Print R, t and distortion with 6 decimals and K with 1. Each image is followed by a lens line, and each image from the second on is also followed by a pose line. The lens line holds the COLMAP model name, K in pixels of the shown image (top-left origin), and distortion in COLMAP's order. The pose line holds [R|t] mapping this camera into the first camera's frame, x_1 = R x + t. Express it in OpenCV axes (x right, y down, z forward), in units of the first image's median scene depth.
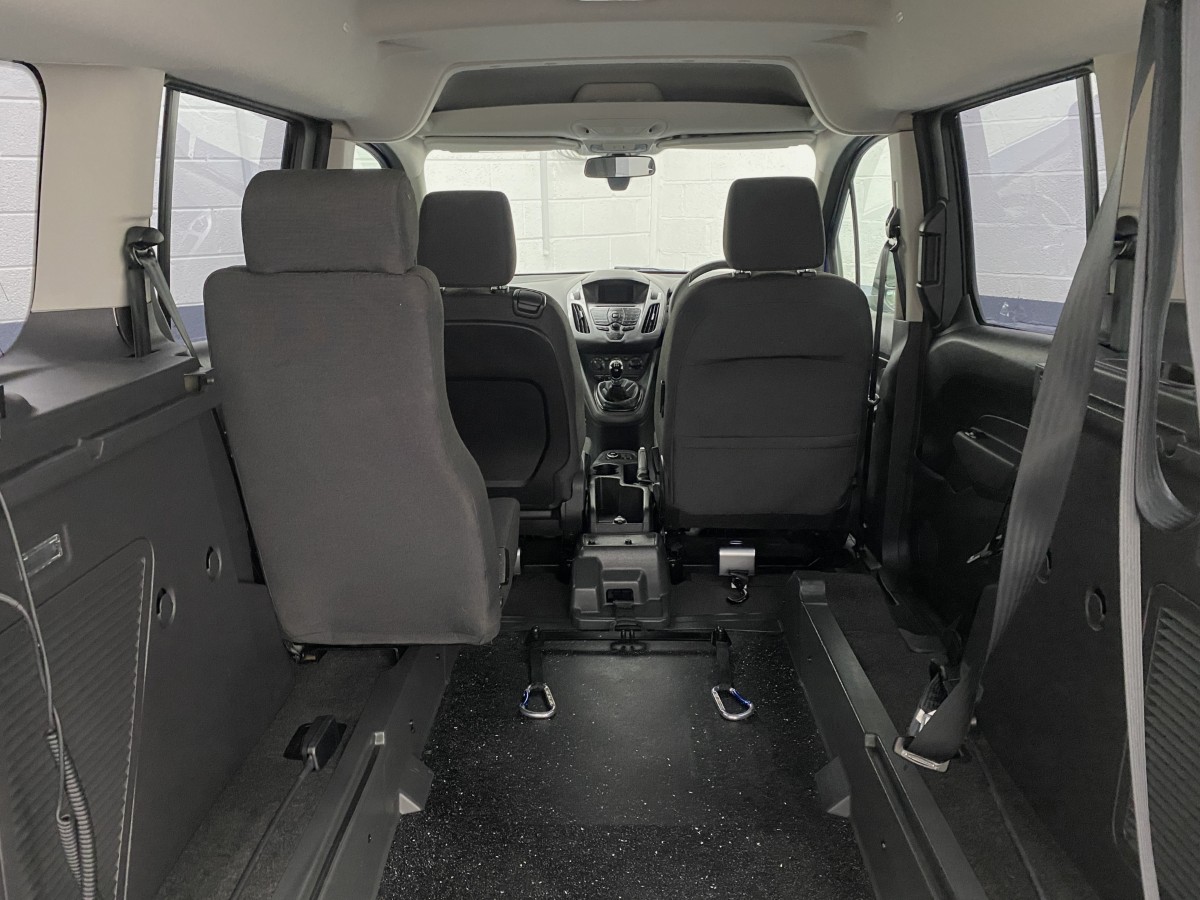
lens RADIAL K [[950.2, 0, 586.1], [0, 950.2, 435.1], [0, 0, 1]] dist [0.004401, -0.001706]
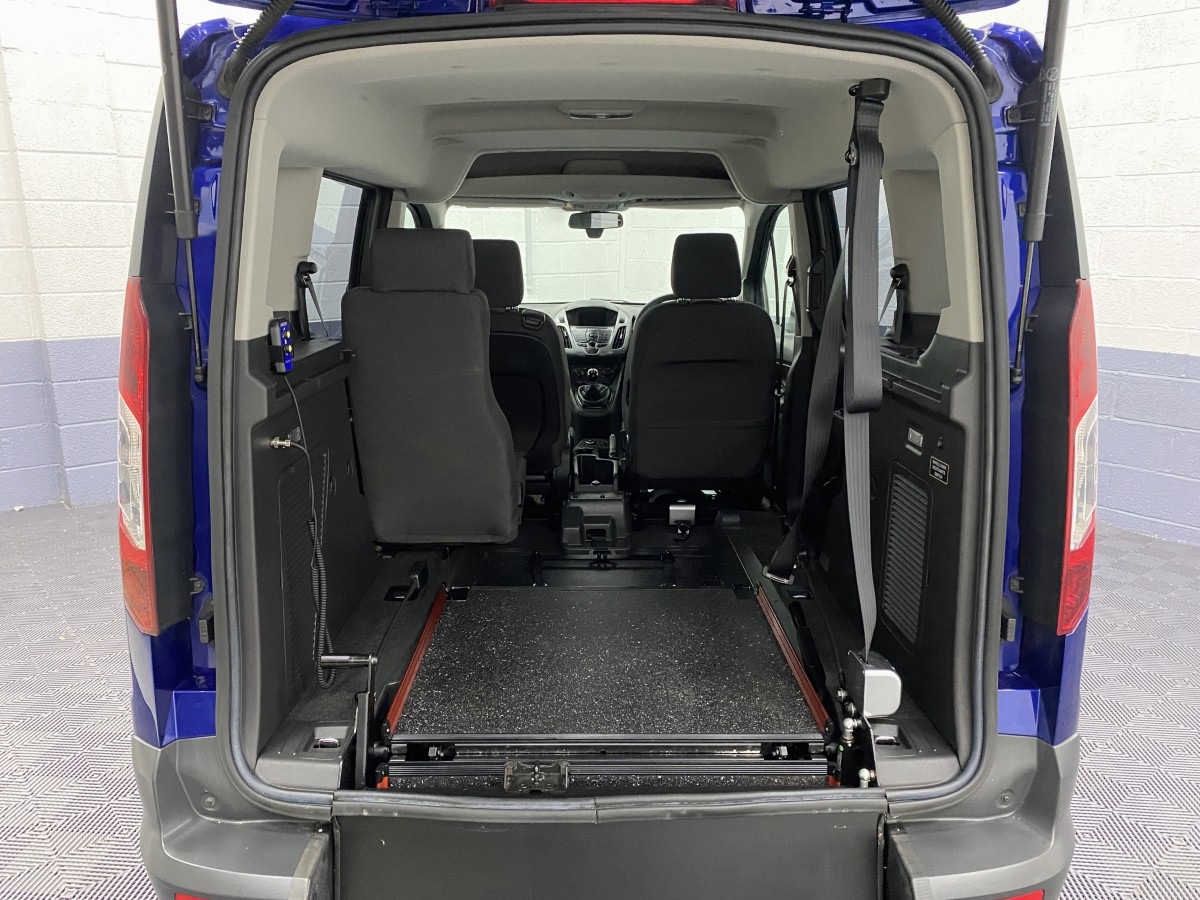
lens RADIAL K [[933.4, 0, 597.2], [0, 933.4, 452.5], [0, 0, 1]] dist [0.017675, -0.006665]
pose [[0.998990, 0.004411, 0.044706, -0.021863], [-0.003528, 0.999798, -0.019808, 0.071259], [-0.044785, 0.019630, 0.998804, -0.320395]]
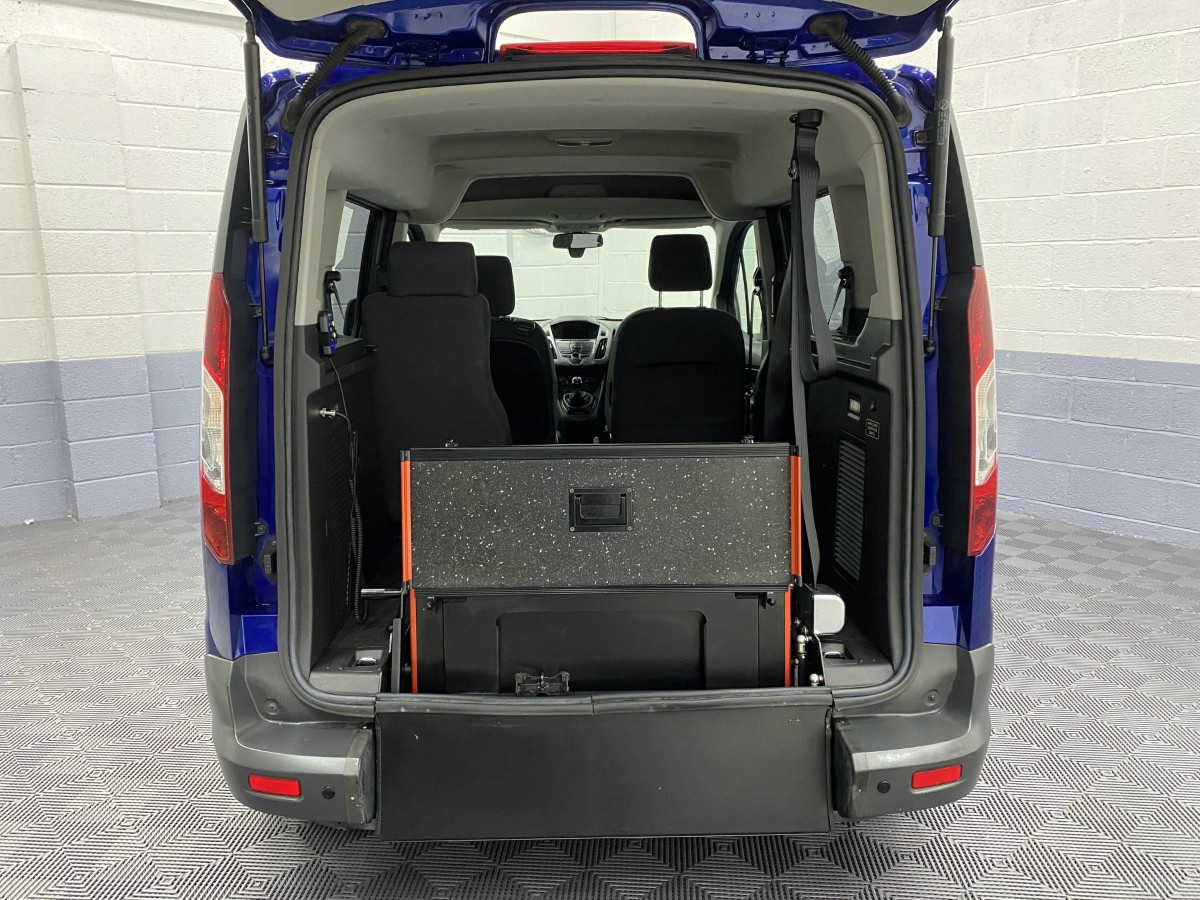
lens RADIAL K [[963.7, 0, 574.8], [0, 963.7, 451.8], [0, 0, 1]] dist [0.023263, -0.001065]
pose [[0.999017, -0.006570, 0.043845, -0.039802], [0.009178, 0.998183, -0.059544, 0.134341], [-0.043374, 0.059888, 0.997262, -0.474556]]
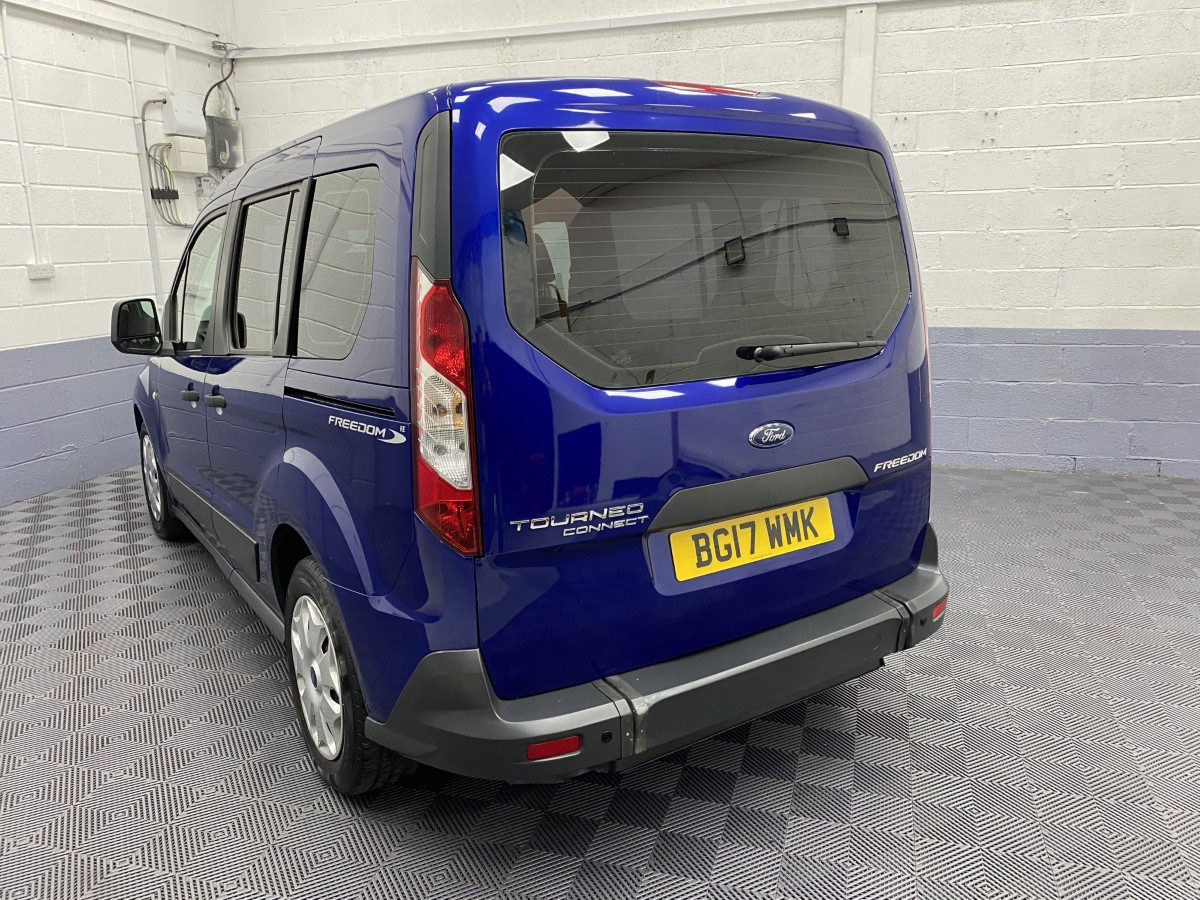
lens RADIAL K [[928.7, 0, 602.0], [0, 928.7, 440.9], [0, 0, 1]] dist [0.023613, -0.007513]
pose [[0.811552, -0.124558, 0.570850, -0.597090], [0.155158, 0.987877, -0.005029, 0.103100], [-0.563303, 0.092653, 0.821039, -0.395565]]
